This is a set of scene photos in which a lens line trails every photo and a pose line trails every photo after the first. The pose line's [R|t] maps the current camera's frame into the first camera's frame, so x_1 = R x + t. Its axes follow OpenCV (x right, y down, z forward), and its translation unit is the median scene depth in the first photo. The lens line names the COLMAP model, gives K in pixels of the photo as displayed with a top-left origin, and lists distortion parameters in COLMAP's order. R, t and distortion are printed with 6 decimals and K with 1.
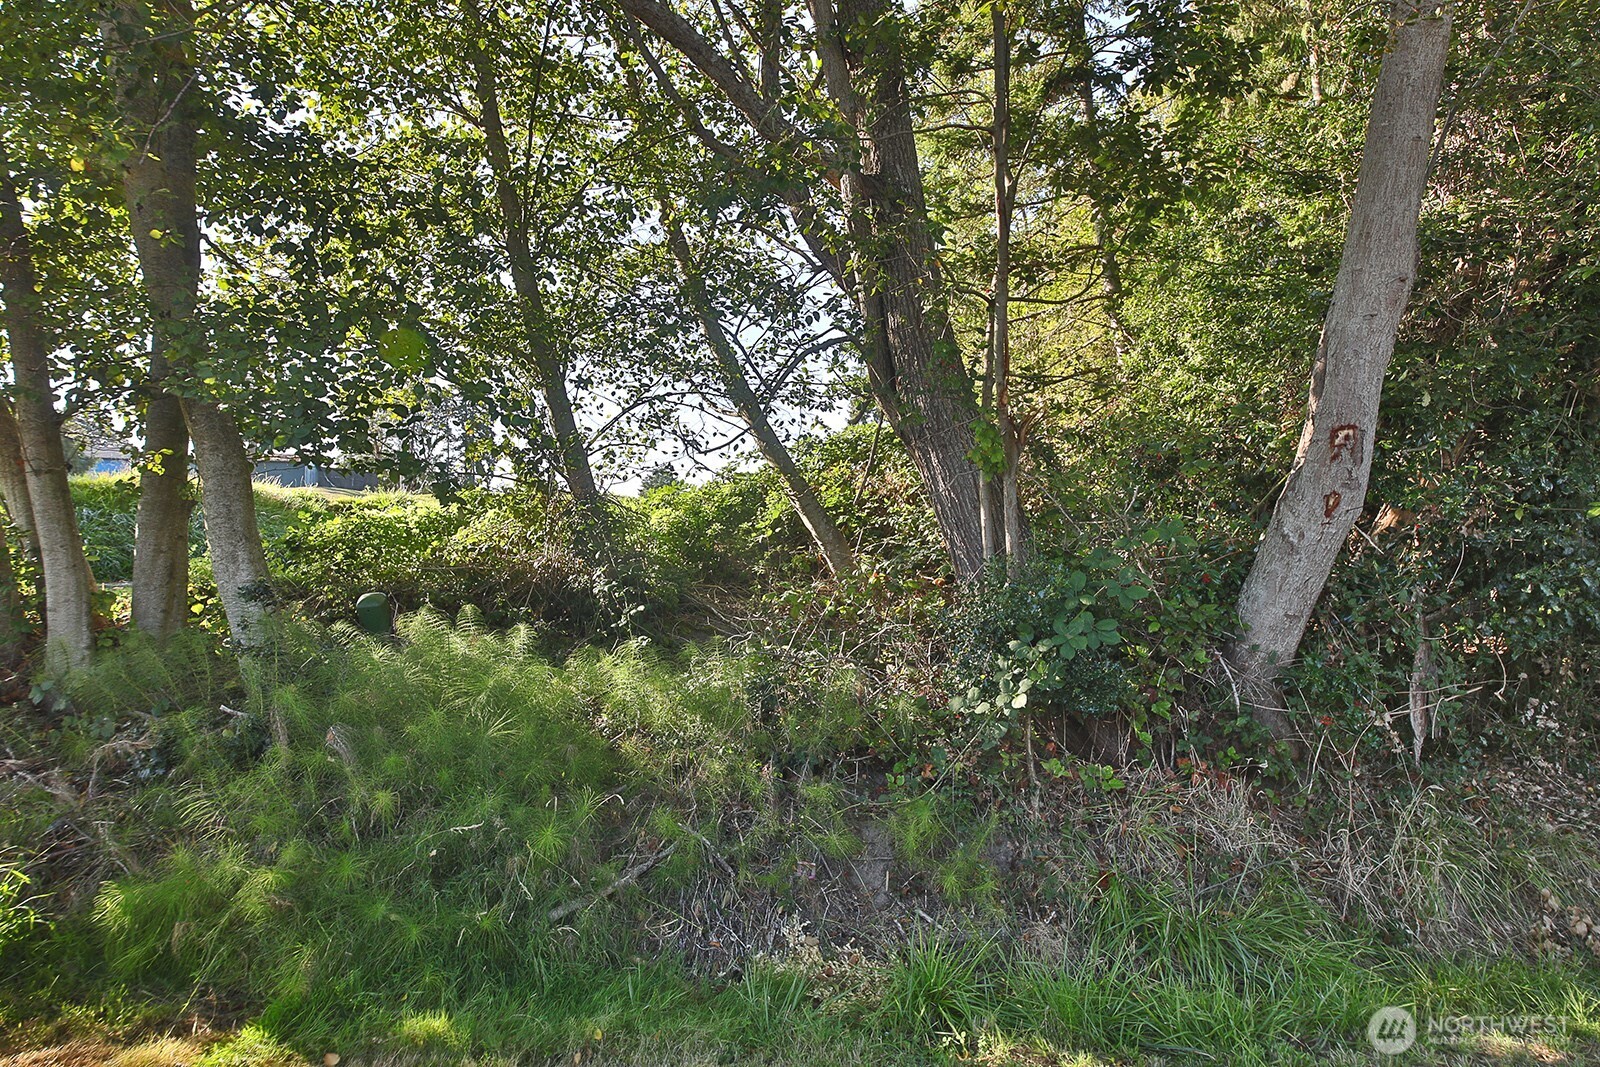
lens RADIAL K [[867.3, 0, 802.5], [0, 867.3, 534.8], [0, 0, 1]] dist [0.001275, -0.001935]
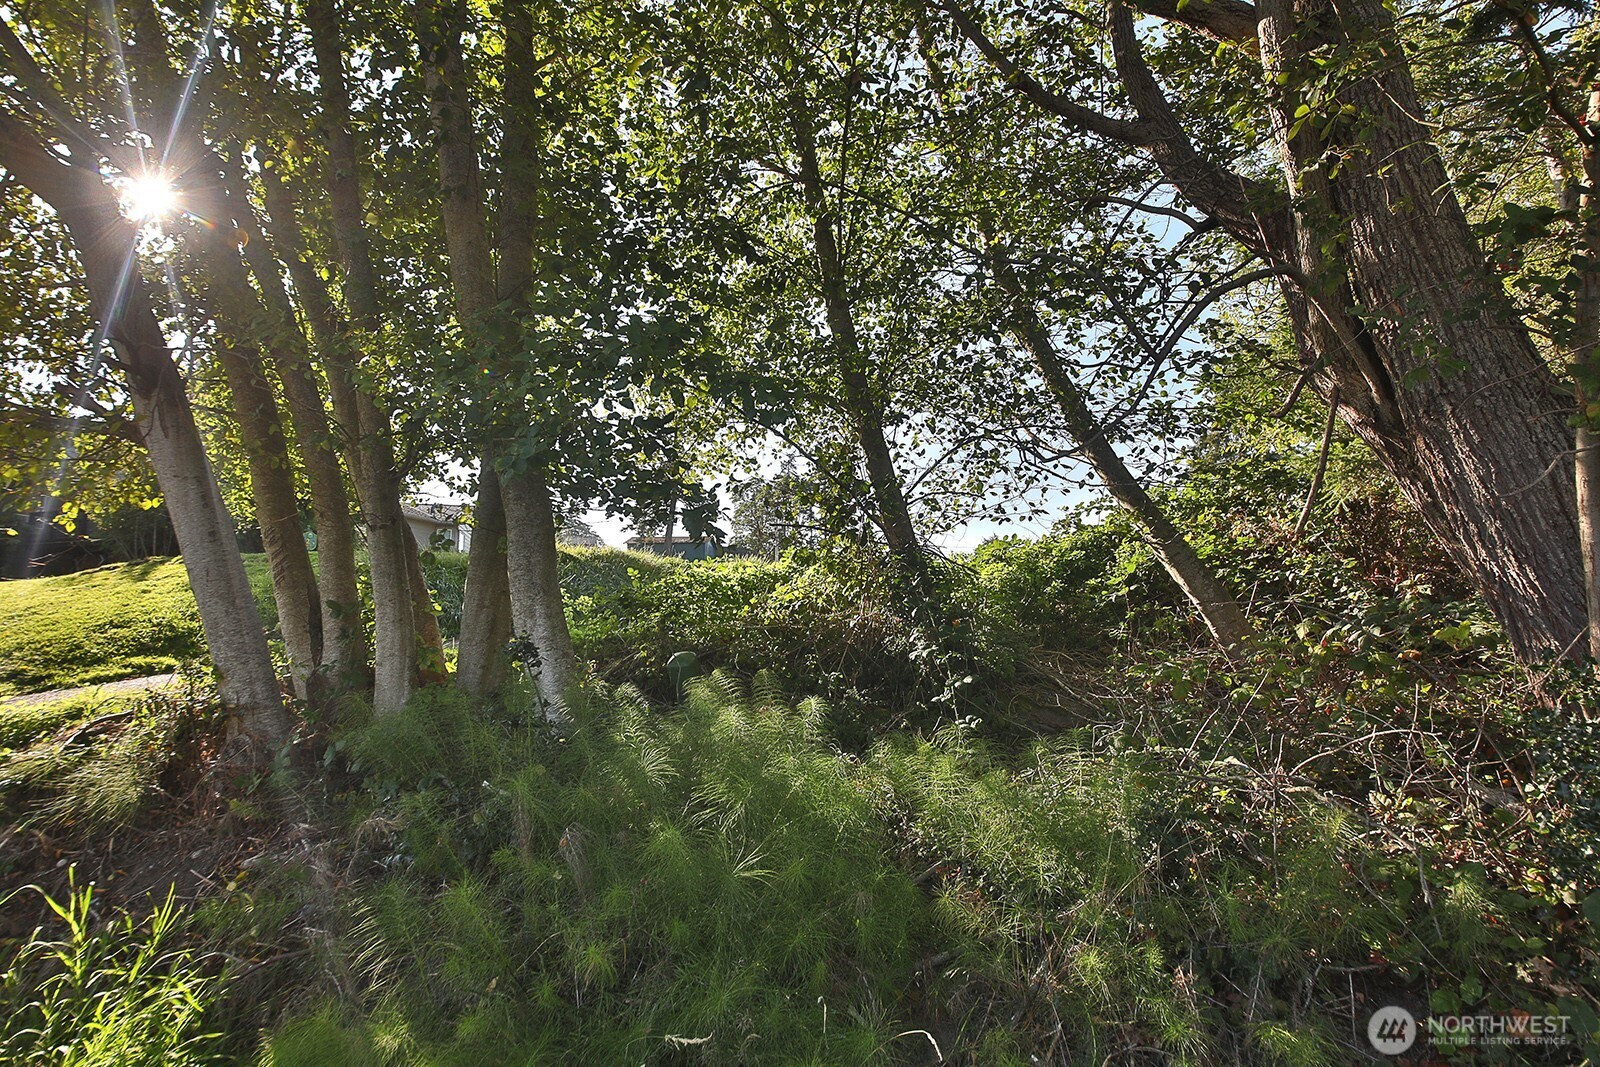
lens RADIAL K [[784.8, 0, 802.1], [0, 784.8, 529.2], [0, 0, 1]] dist [0.025687, -0.000935]
pose [[0.921454, -0.037289, -0.386694, -0.035816], [0.001703, 0.995761, -0.091964, 0.011043], [0.388484, 0.084082, 0.917611, 0.224270]]
